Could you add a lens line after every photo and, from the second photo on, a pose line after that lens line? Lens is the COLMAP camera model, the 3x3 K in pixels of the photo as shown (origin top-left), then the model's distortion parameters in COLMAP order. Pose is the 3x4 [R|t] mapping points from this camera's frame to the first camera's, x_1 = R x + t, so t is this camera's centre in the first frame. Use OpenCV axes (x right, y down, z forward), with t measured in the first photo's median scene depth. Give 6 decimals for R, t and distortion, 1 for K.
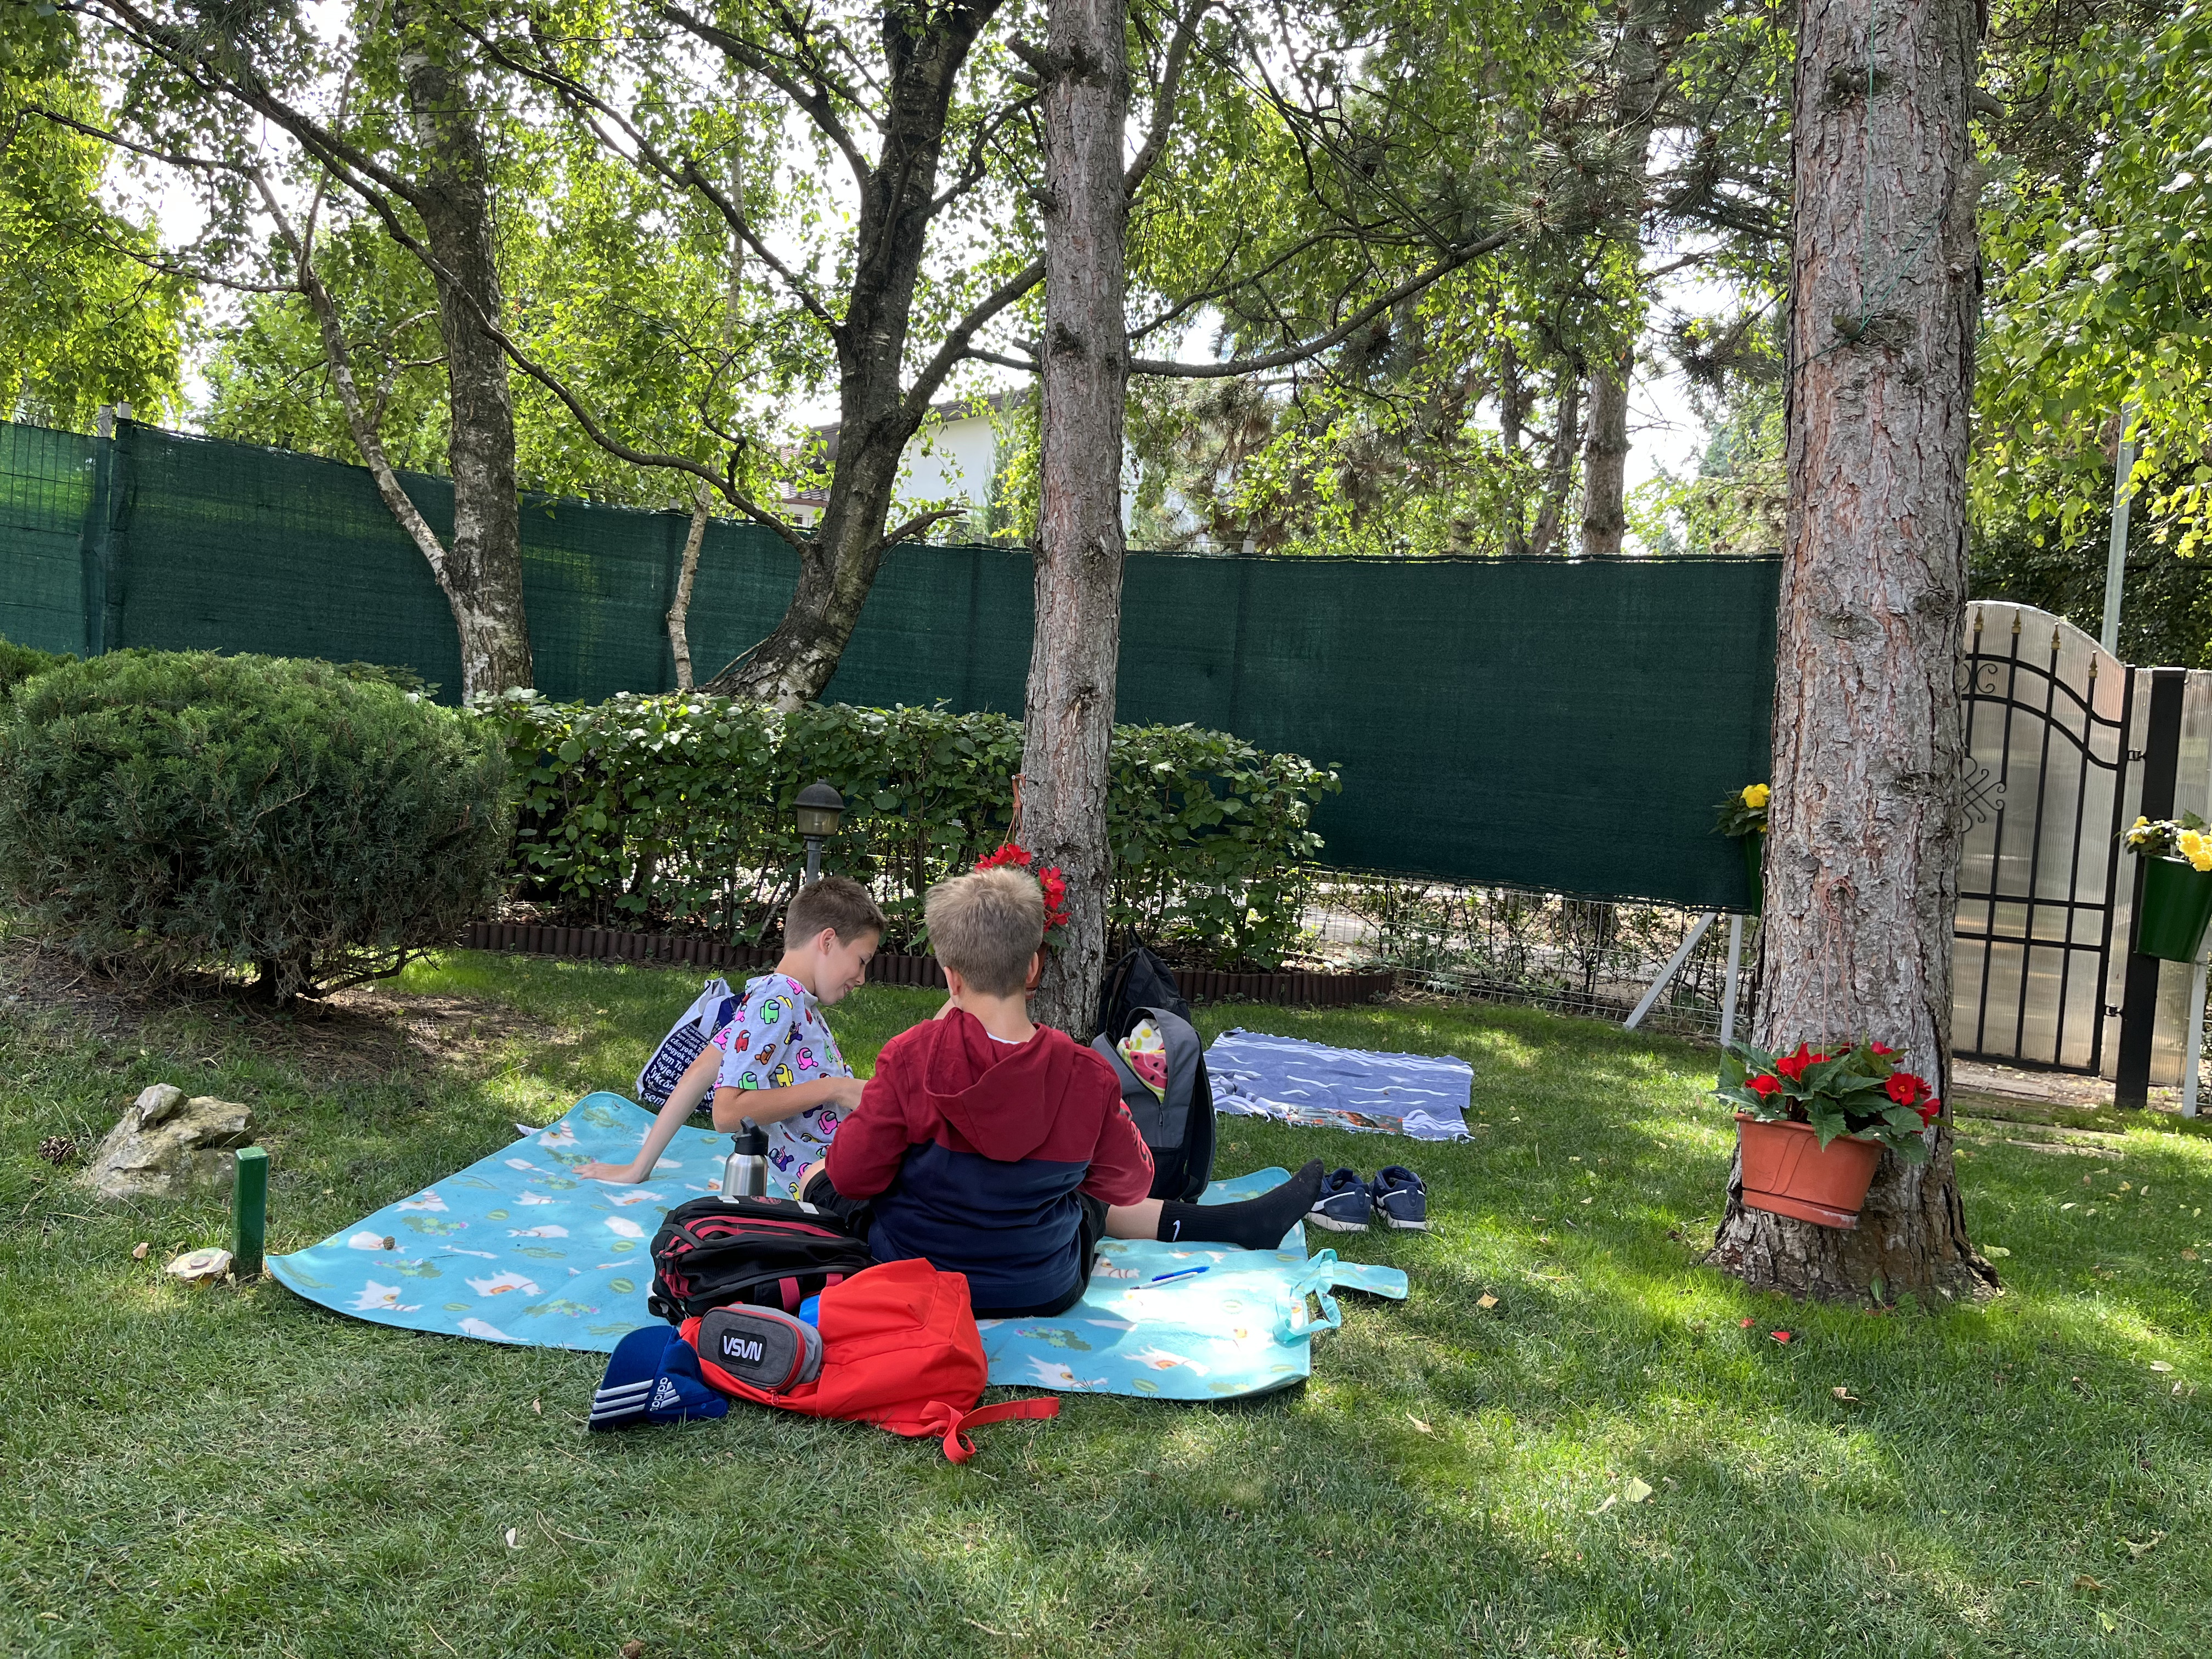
lens RADIAL K [[1675.6, 0, 1108.0], [0, 1675.6, 824.3], [0, 0, 1]] dist [0.081850, -0.110435]
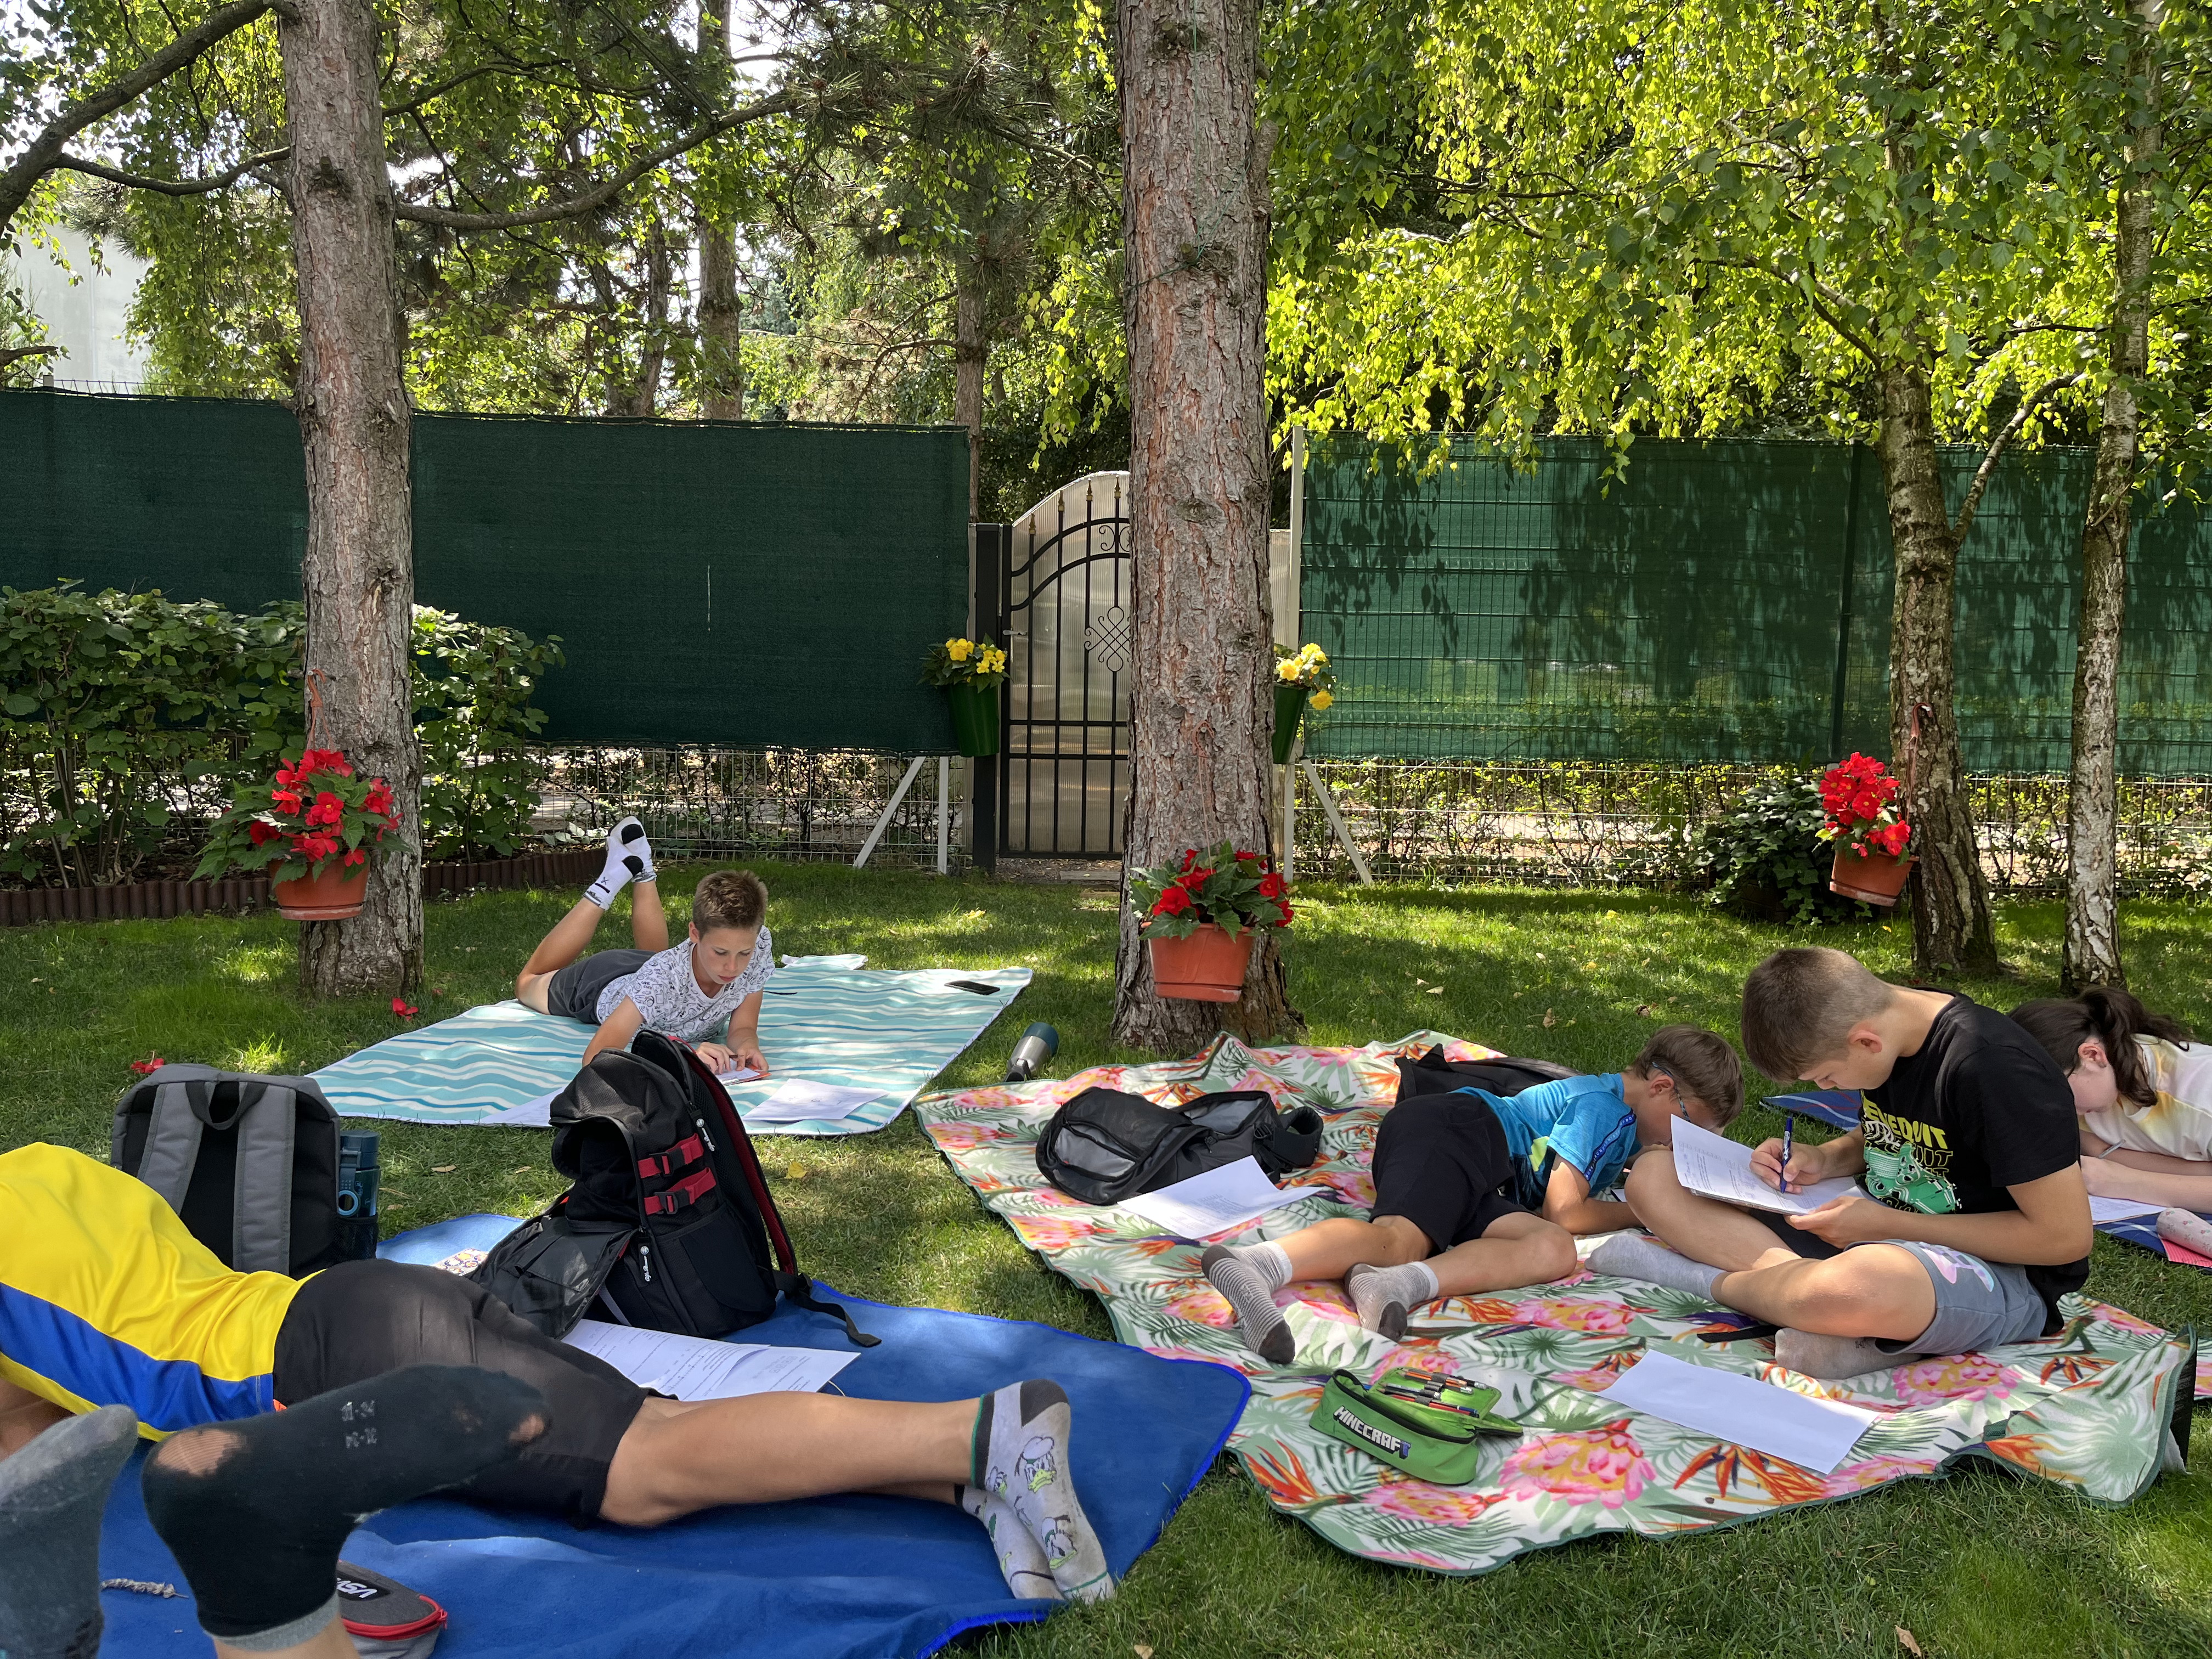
lens RADIAL K [[1674.8, 0, 1096.1], [0, 1674.8, 833.2], [0, 0, 1]] dist [0.074931, -0.102881]
pose [[0.849960, -0.108751, 0.515501, -0.177186], [0.060465, 0.992134, 0.109607, -0.017102], [-0.523366, -0.061991, 0.849850, 0.006707]]
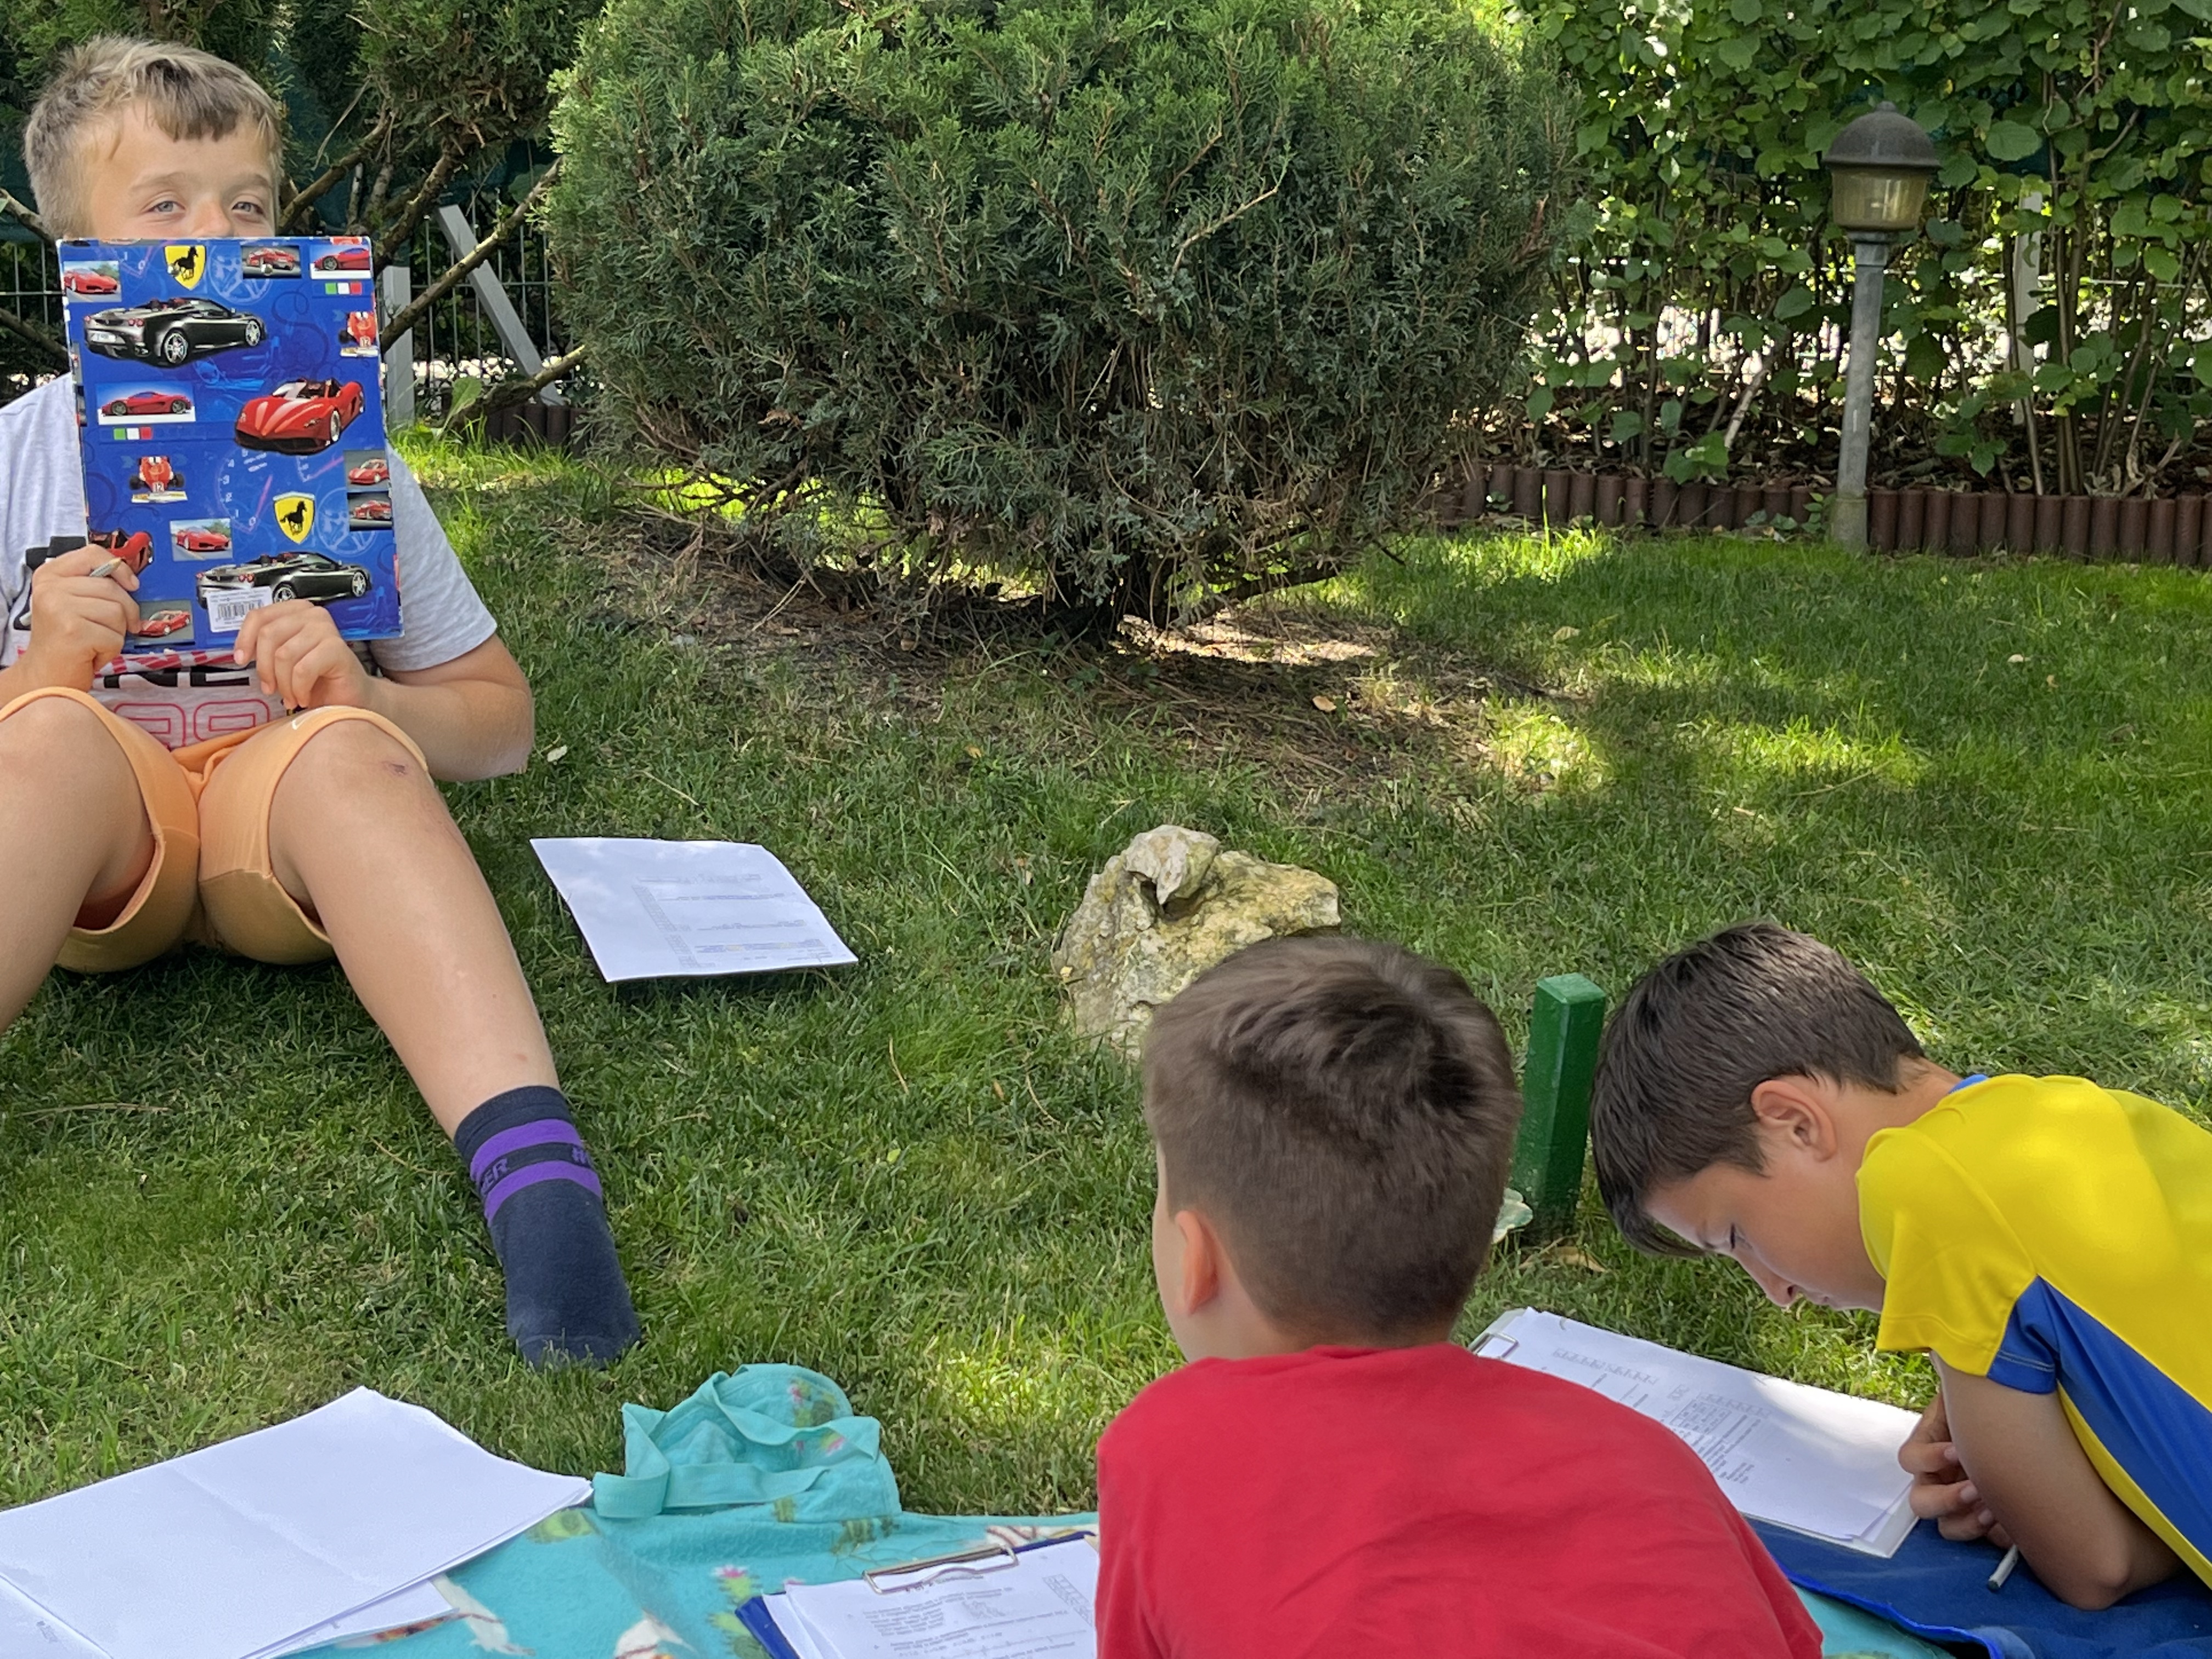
lens RADIAL K [[3486.7, 0, 1106.0], [0, 3486.7, 829.5], [0, 0, 1]] dist [0.254534, -1.129990]
pose [[0.976221, -0.001129, -0.216777, -0.241344], [0.039751, 0.983962, 0.173891, -0.011467], [0.213104, -0.178373, 0.960609, 0.037728]]
